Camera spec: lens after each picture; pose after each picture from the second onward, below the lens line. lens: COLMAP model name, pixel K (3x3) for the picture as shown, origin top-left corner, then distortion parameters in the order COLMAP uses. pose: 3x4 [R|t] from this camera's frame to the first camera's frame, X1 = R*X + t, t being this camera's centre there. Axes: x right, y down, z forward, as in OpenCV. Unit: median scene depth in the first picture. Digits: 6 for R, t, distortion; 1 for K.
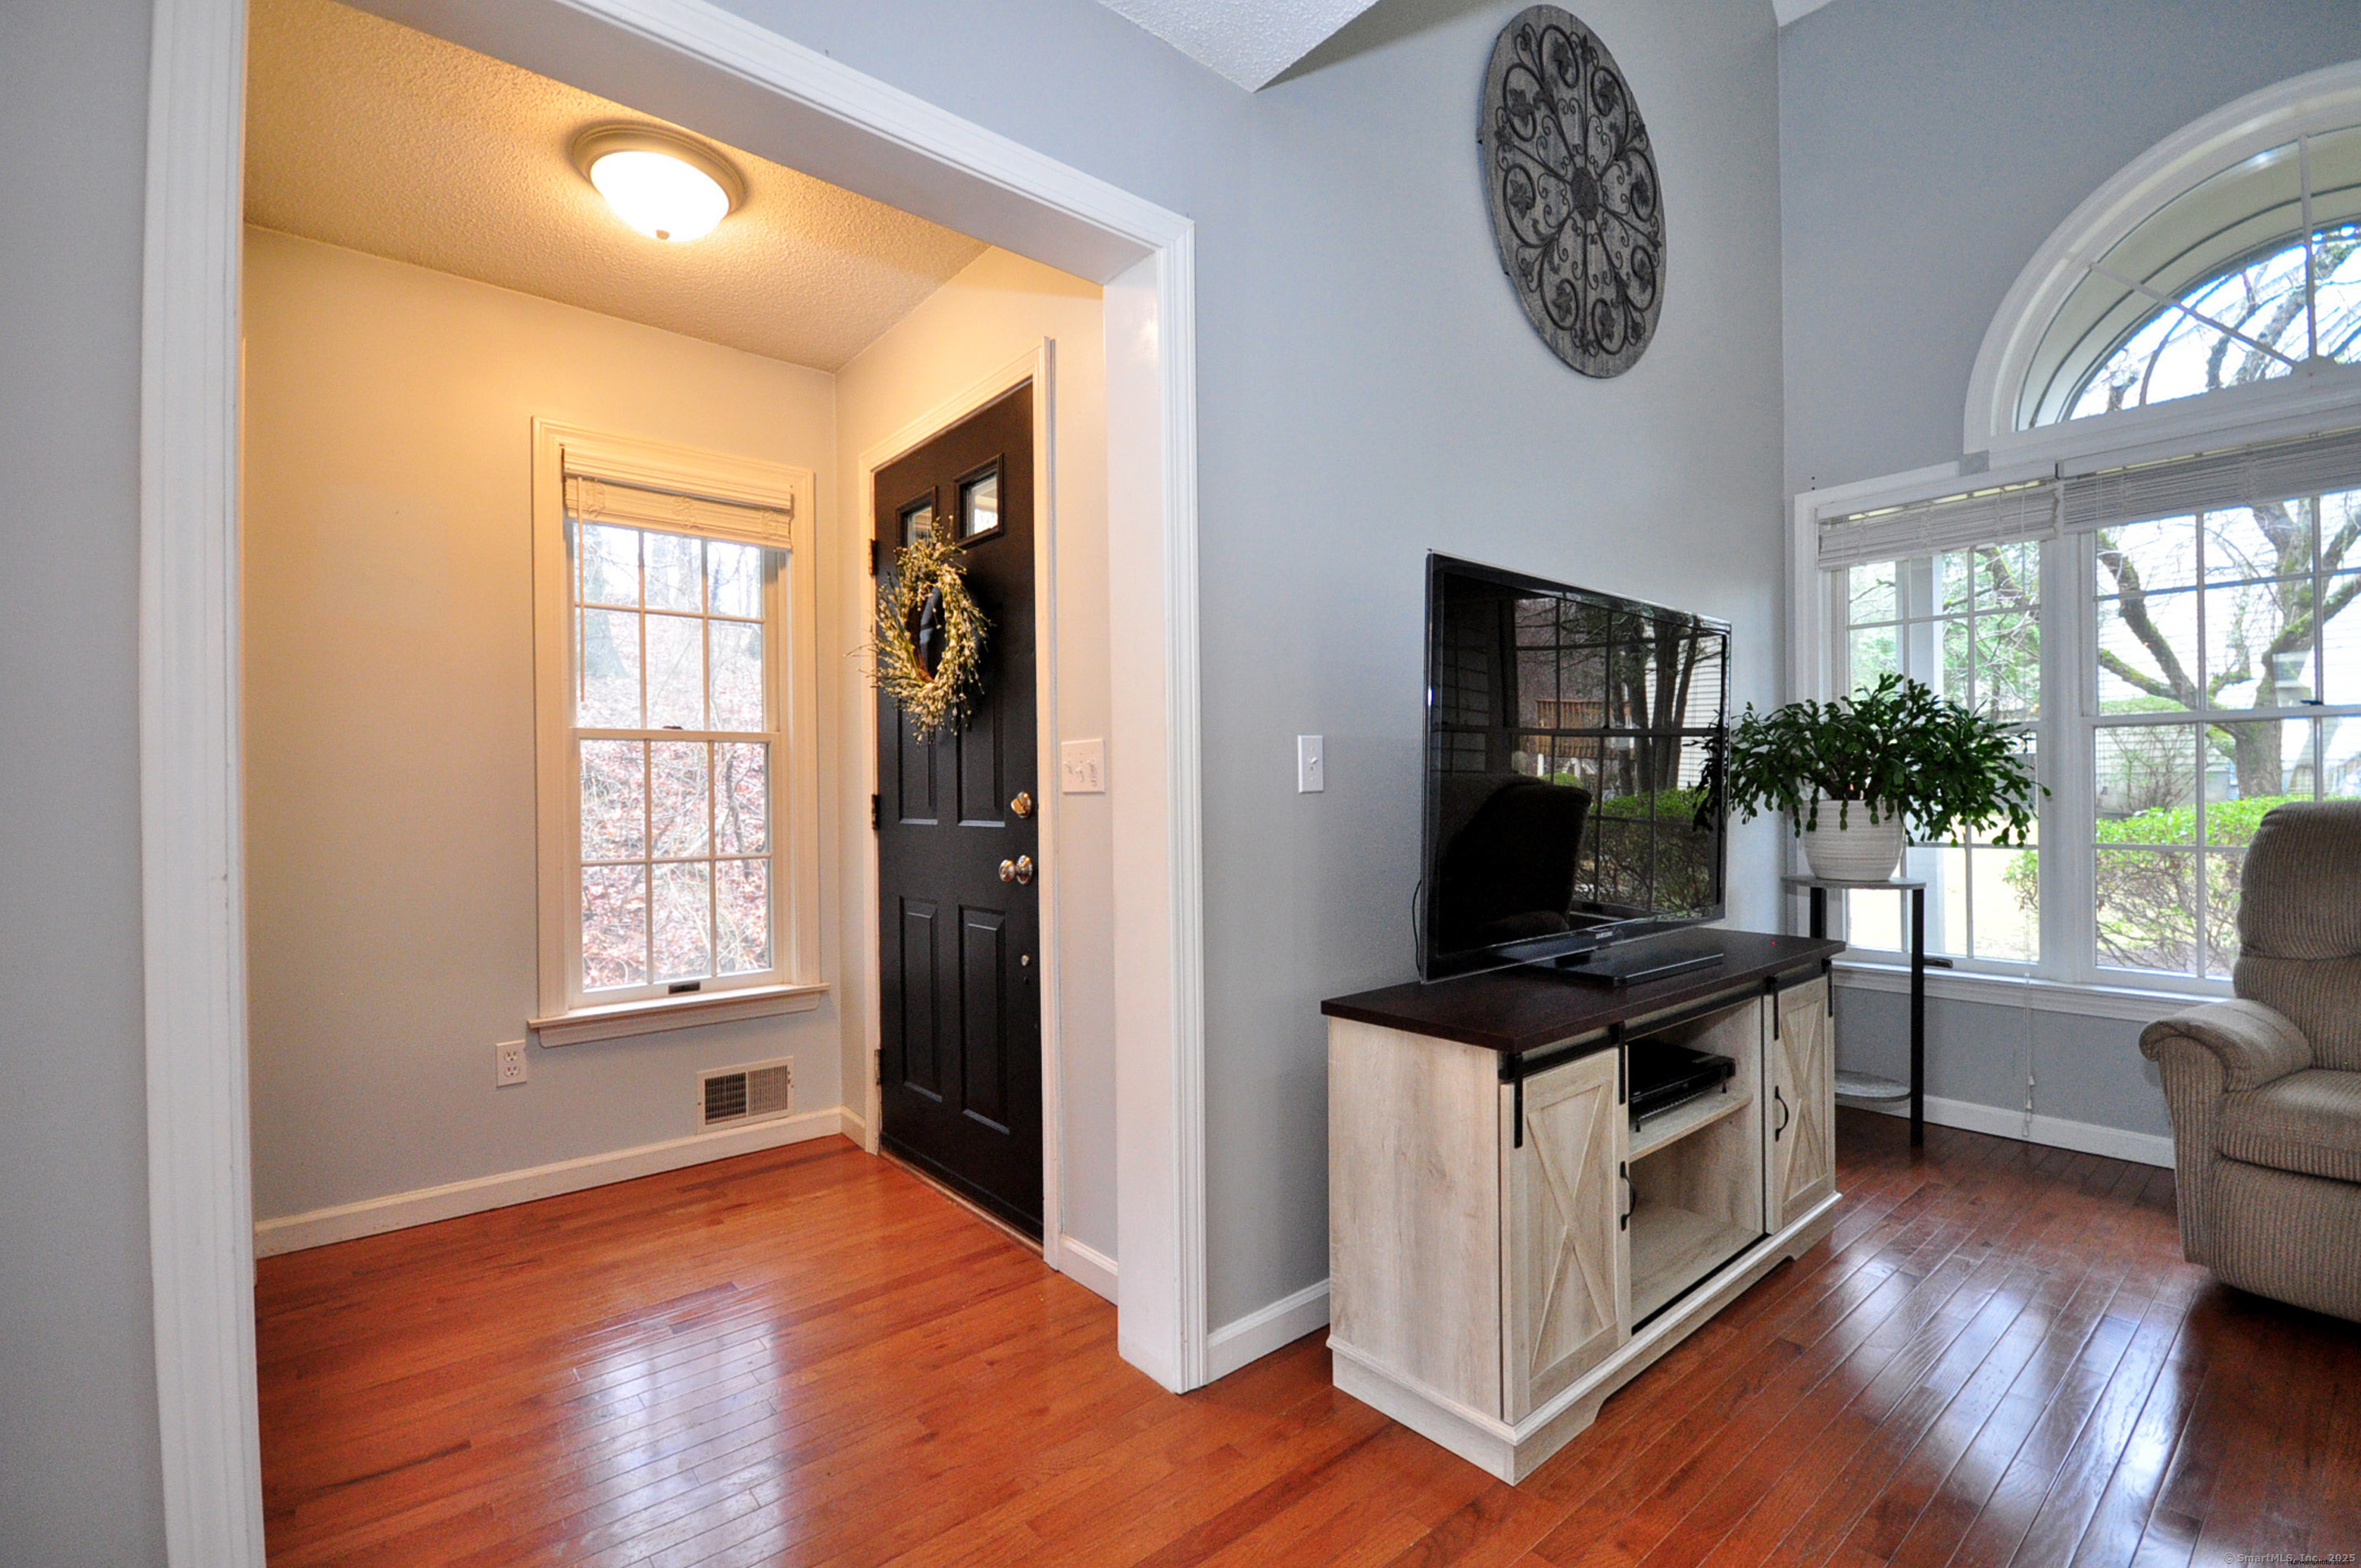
lens RADIAL K [[1063.1, 0, 1159.5], [0, 1063.1, 788.3], [0, 0, 1]] dist [0.003377, -0.000446]
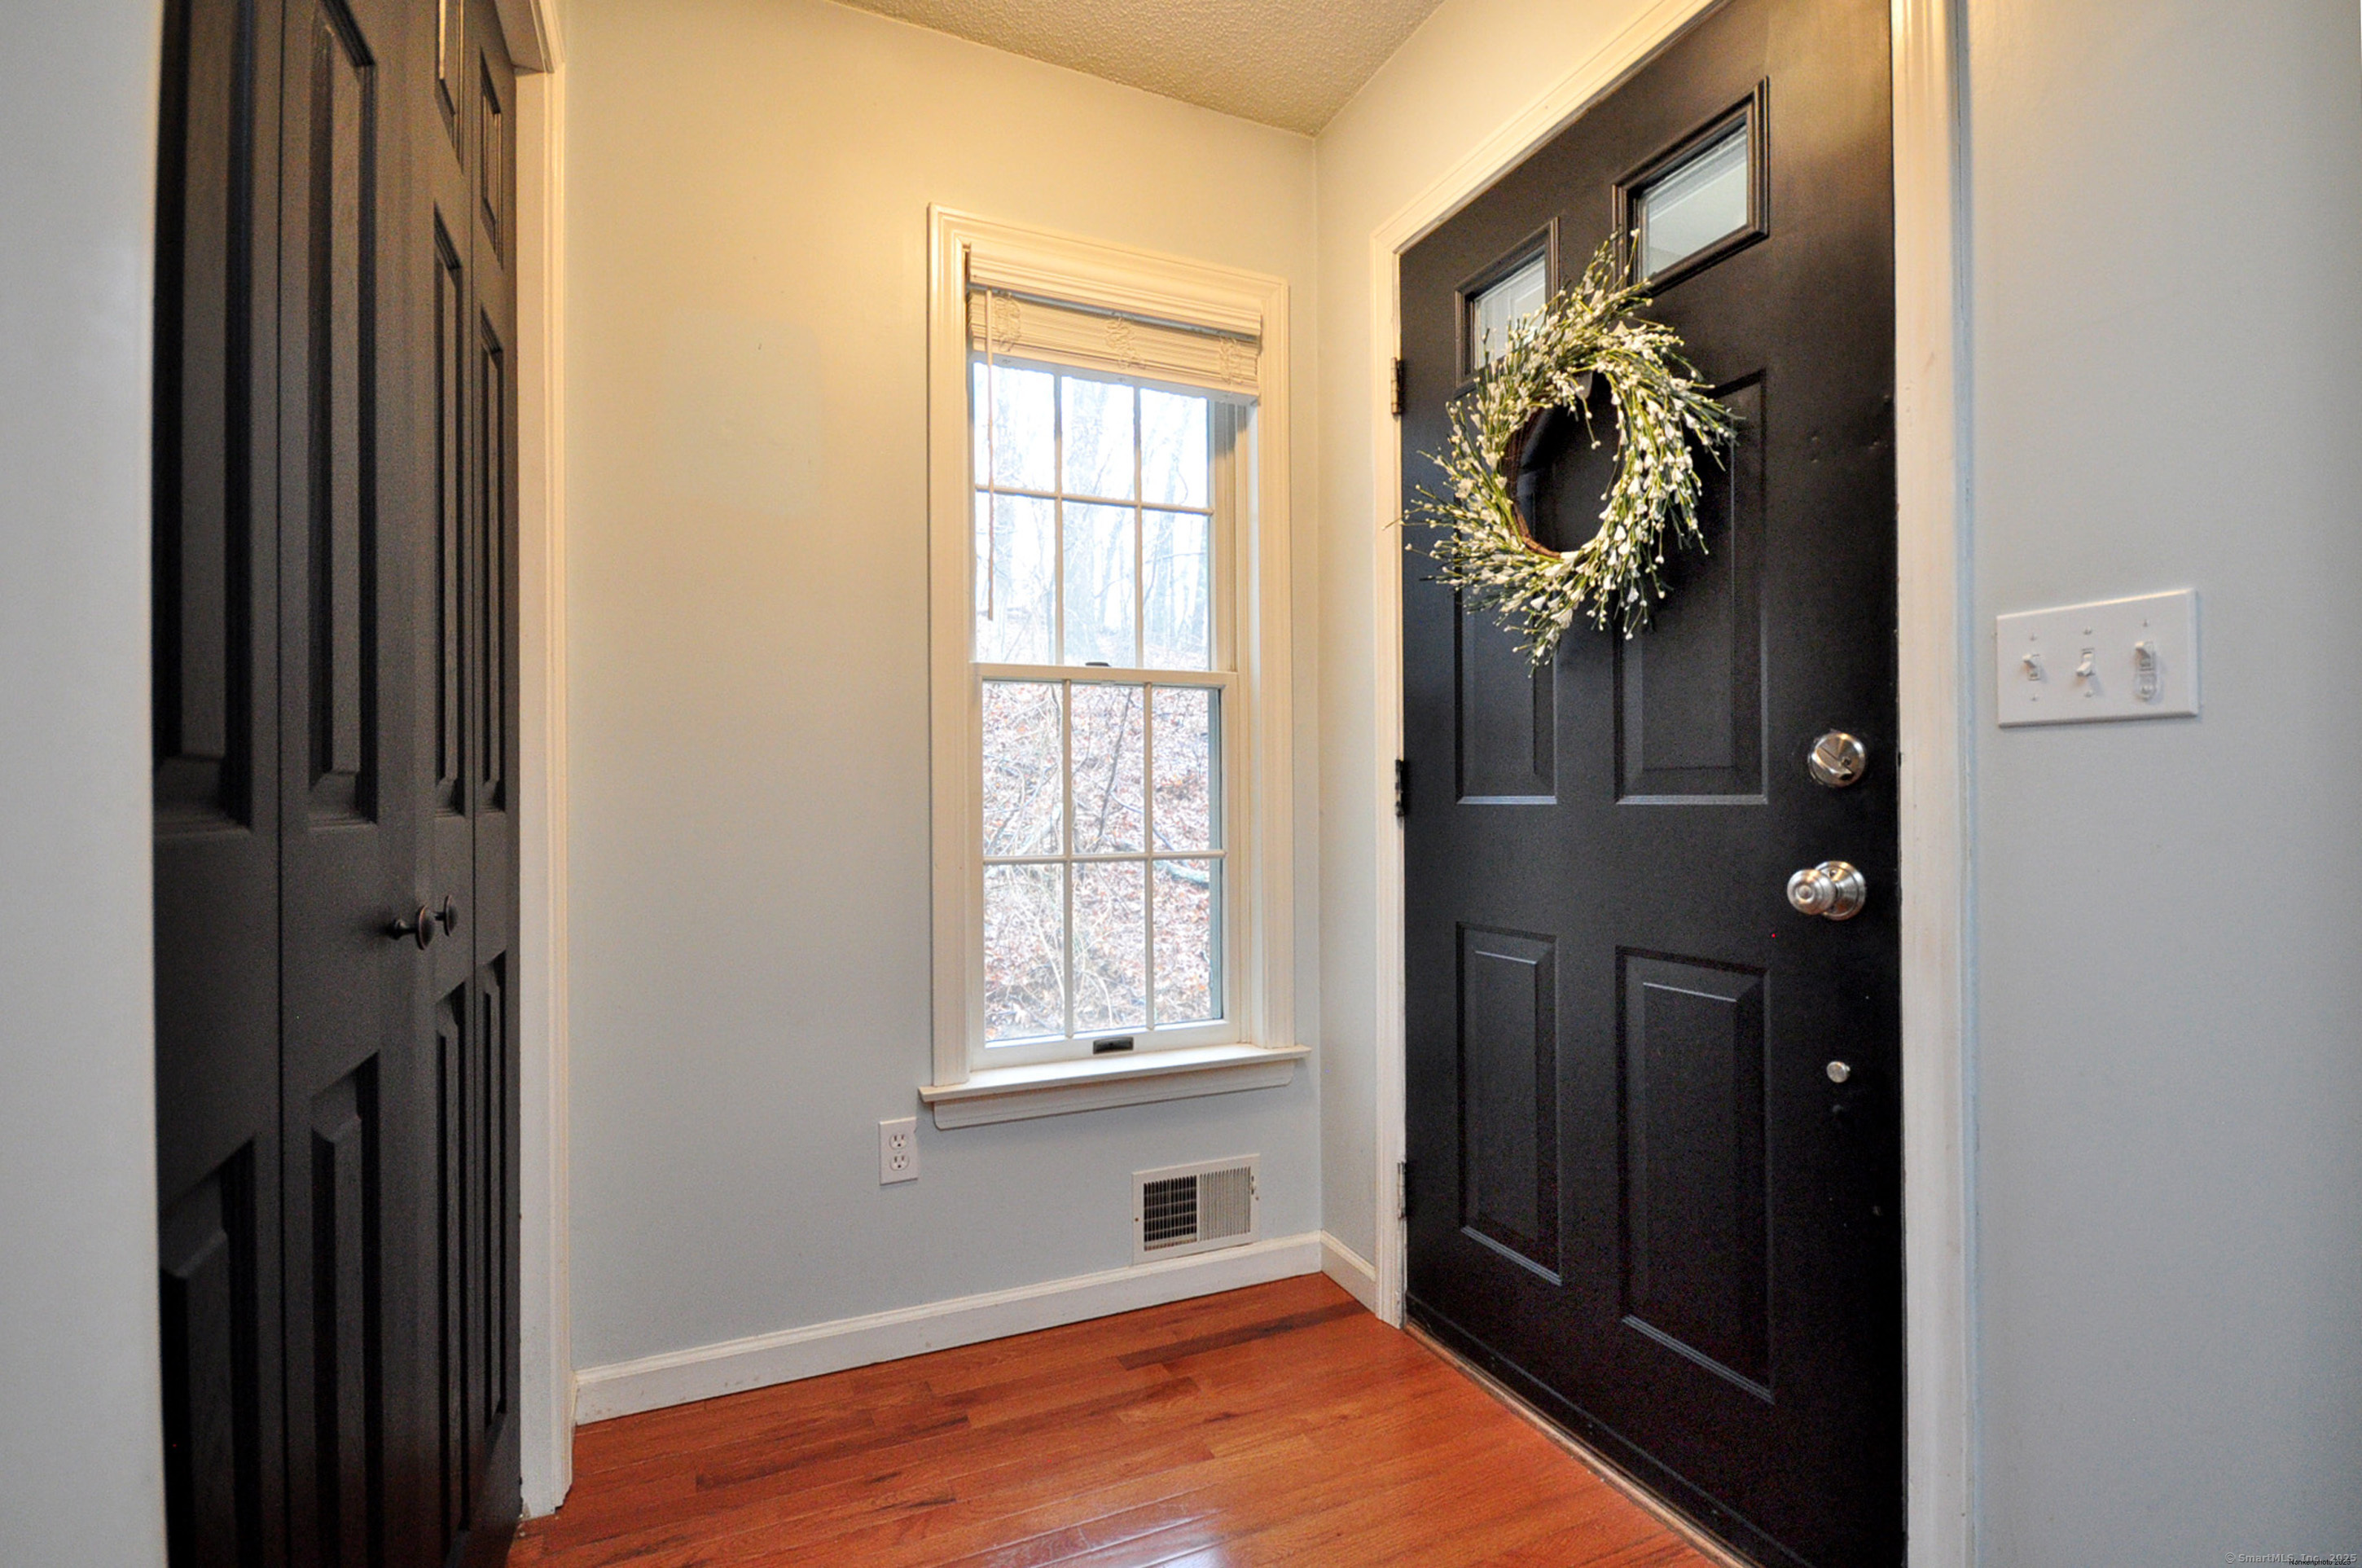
lens RADIAL K [[1063.6, 0, 1104.0], [0, 1063.6, 789.5], [0, 0, 1]] dist [0.003377, -0.000446]
pose [[0.955549, -0.000097, -0.294831, -0.255179], [-0.001279, 0.999989, -0.004473, 0.026923], [0.294829, 0.004651, 0.955539, 0.350515]]
